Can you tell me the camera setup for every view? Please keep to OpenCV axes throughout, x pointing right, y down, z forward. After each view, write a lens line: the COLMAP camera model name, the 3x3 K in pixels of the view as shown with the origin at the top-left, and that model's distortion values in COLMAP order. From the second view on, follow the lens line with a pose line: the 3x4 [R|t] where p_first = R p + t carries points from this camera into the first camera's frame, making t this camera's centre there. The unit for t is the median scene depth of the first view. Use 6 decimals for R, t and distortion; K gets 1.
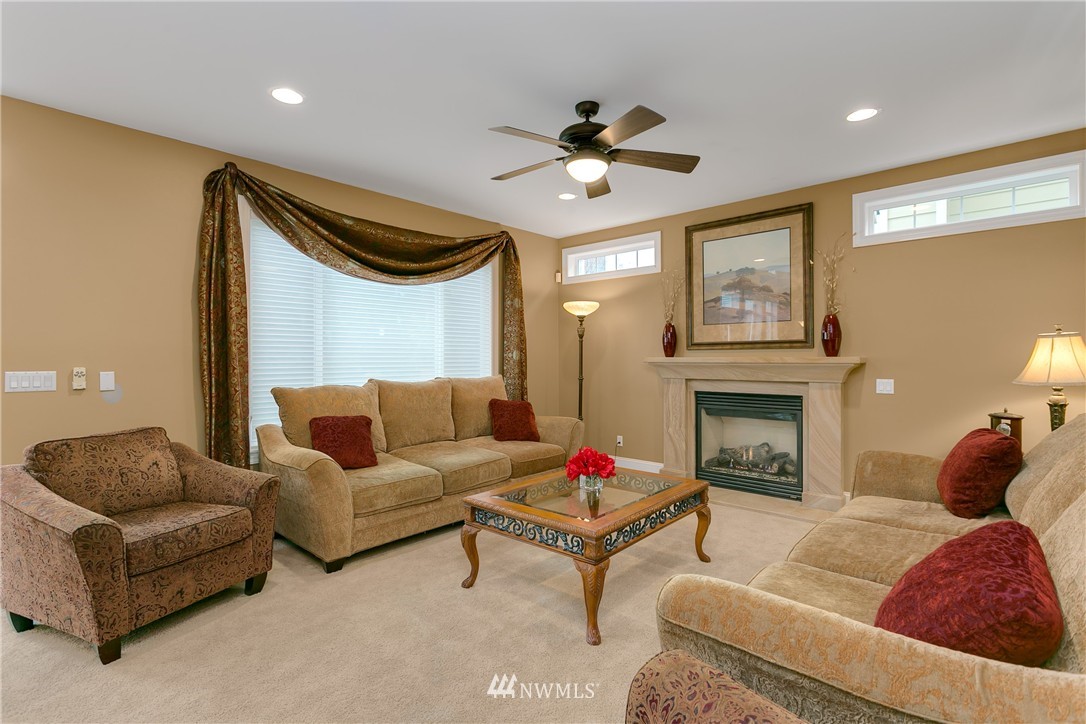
lens RADIAL K [[515.0, 0, 537.6], [0, 515.0, 362.1], [0, 0, 1]] dist [0.009149, -0.001229]
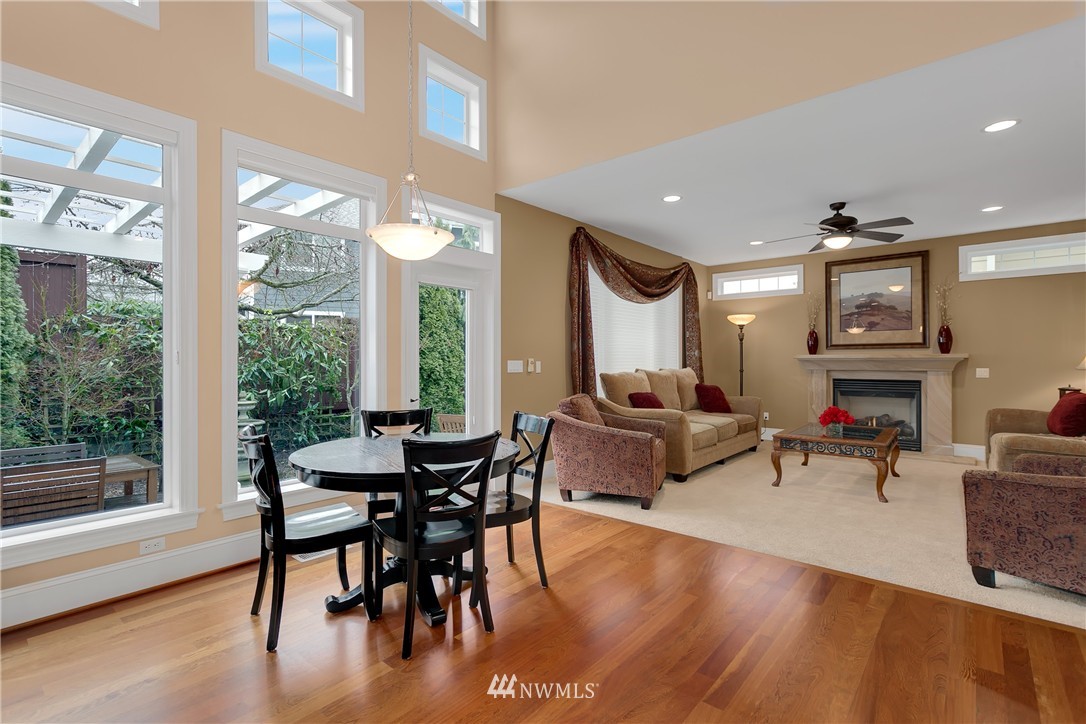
lens RADIAL K [[515.0, 0, 539.9], [0, 515.0, 364.4], [0, 0, 1]] dist [0.009149, -0.001229]
pose [[0.999334, 0.000788, 0.036474, -0.624872], [-0.000820, 0.999999, 0.000880, 0.018643], [-0.036474, -0.000909, 0.999334, -0.437135]]
